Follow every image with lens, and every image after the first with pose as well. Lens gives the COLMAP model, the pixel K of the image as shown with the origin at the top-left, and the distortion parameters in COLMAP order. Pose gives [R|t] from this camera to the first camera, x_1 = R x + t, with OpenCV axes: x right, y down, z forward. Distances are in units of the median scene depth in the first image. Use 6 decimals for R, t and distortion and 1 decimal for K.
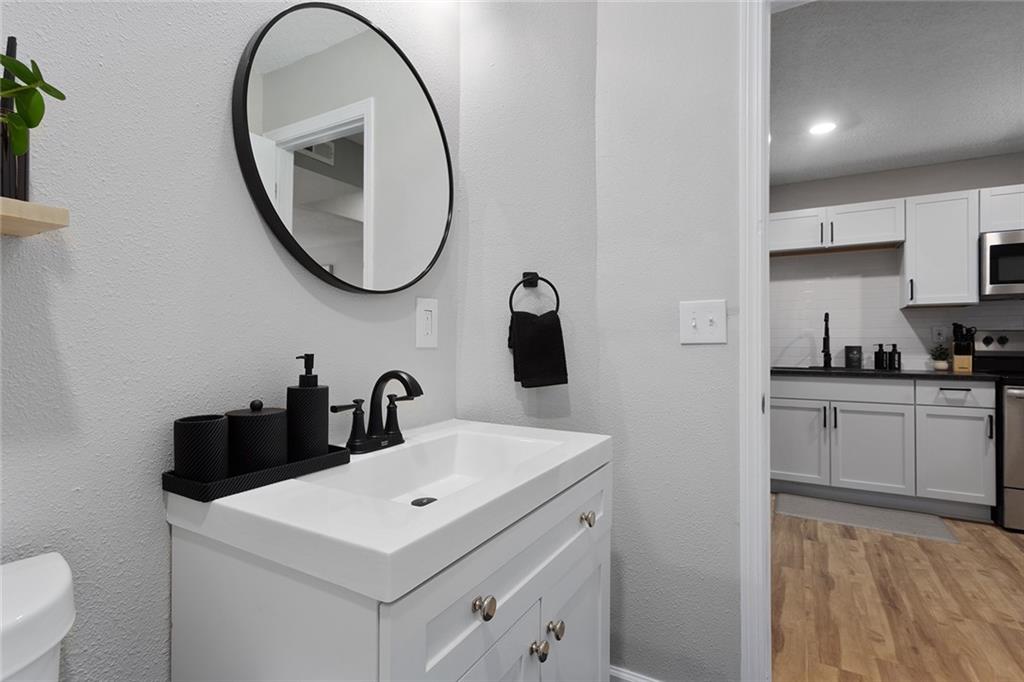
lens RADIAL K [[492.9, 0, 512.0], [0, 492.9, 341.0], [0, 0, 1]] dist [0.002503, 0.000923]
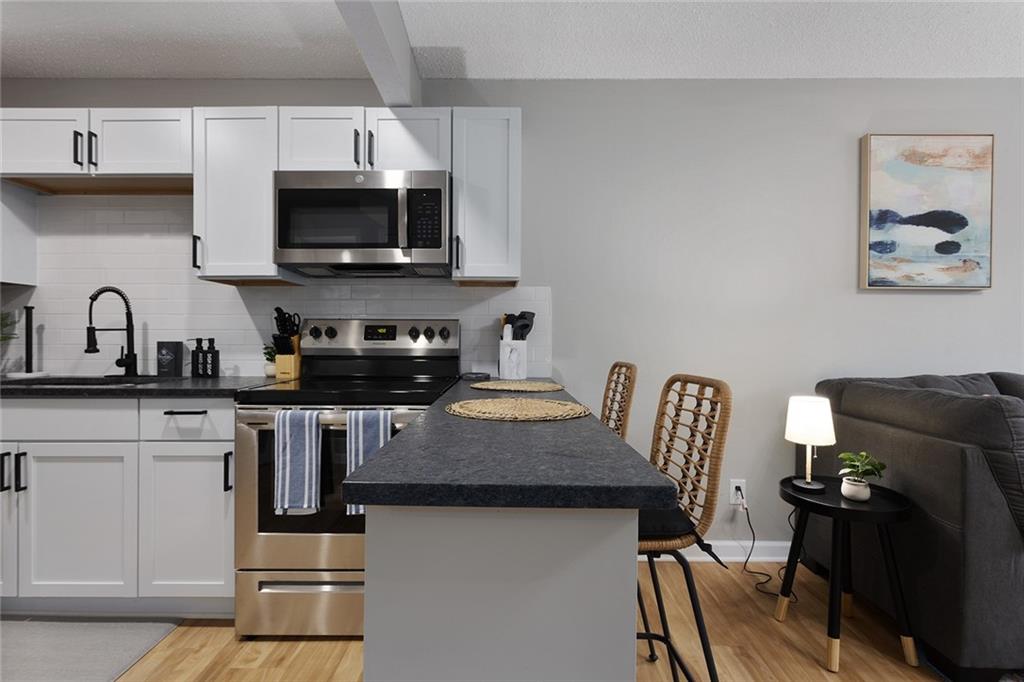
lens RADIAL K [[488.2, 0, 506.0], [0, 488.2, 338.5], [0, 0, 1]] dist [0.000056, 0.000786]
pose [[0.866748, 0.001571, 0.498744, 0.844068], [-0.002382, 0.999997, 0.000989, 0.005193], [-0.498741, -0.002045, 0.866749, 0.260575]]
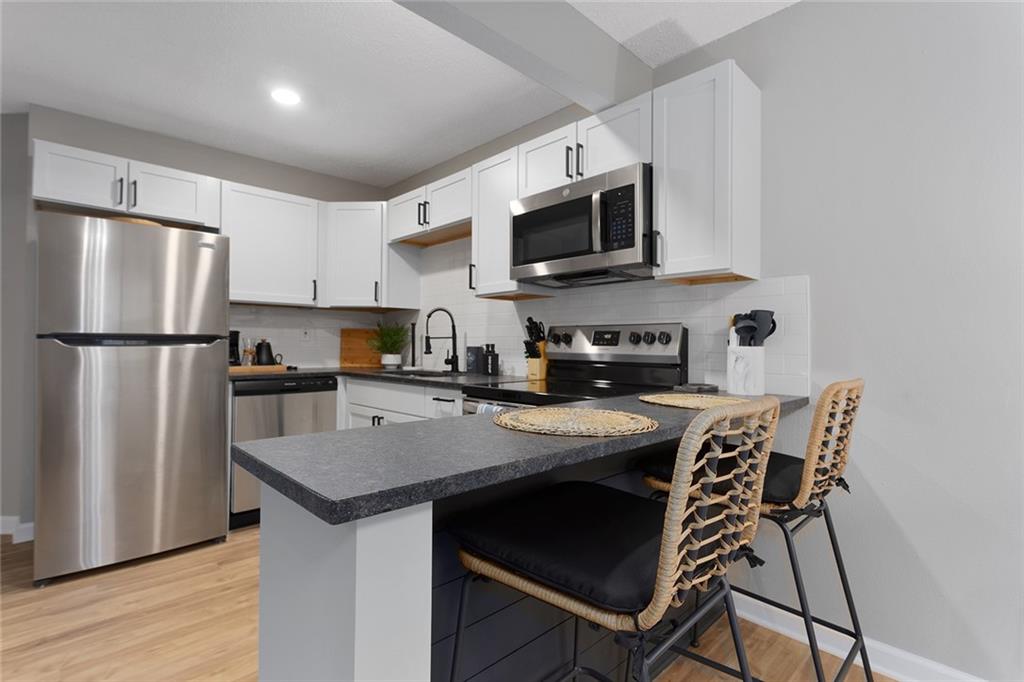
lens RADIAL K [[488.2, 0, 506.0], [0, 488.2, 338.5], [0, 0, 1]] dist [0.000056, 0.000786]
pose [[0.959259, -0.000556, -0.282527, 1.094514], [-0.002884, 0.999927, -0.011760, 0.006868], [0.282513, 0.012096, 0.959187, 0.244802]]
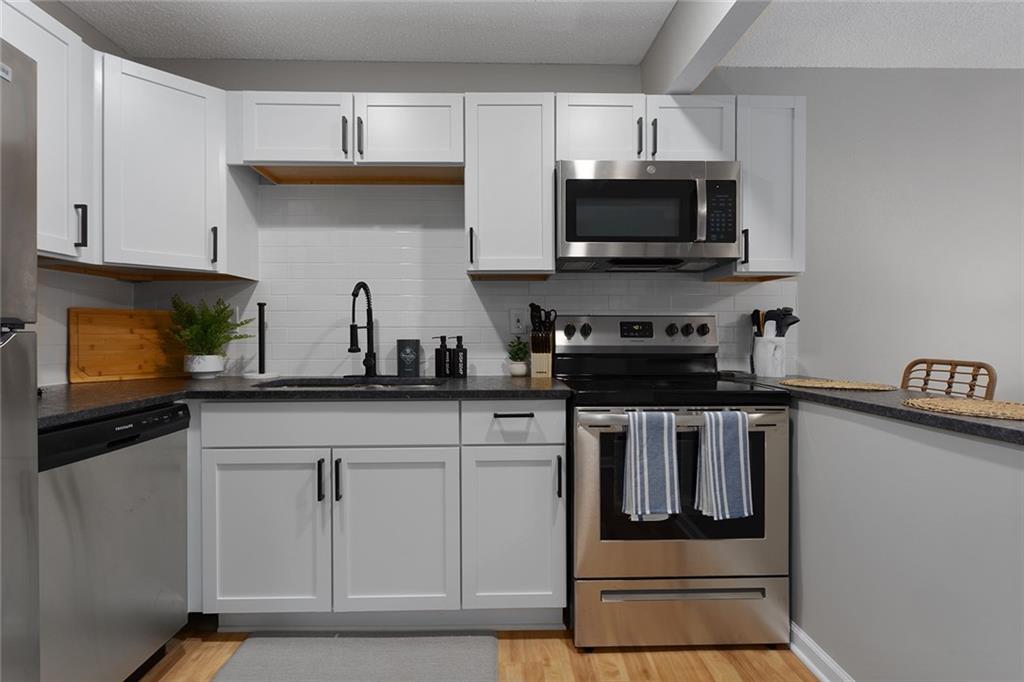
lens RADIAL K [[503.2, 0, 508.3], [0, 503.2, 336.5], [0, 0, 1]] dist [-0.003118, 0.000315]
pose [[0.850589, -0.004840, 0.525809, 0.526949], [0.001292, 0.999974, 0.007114, 0.002270], [-0.525830, -0.005371, 0.850573, 0.457866]]
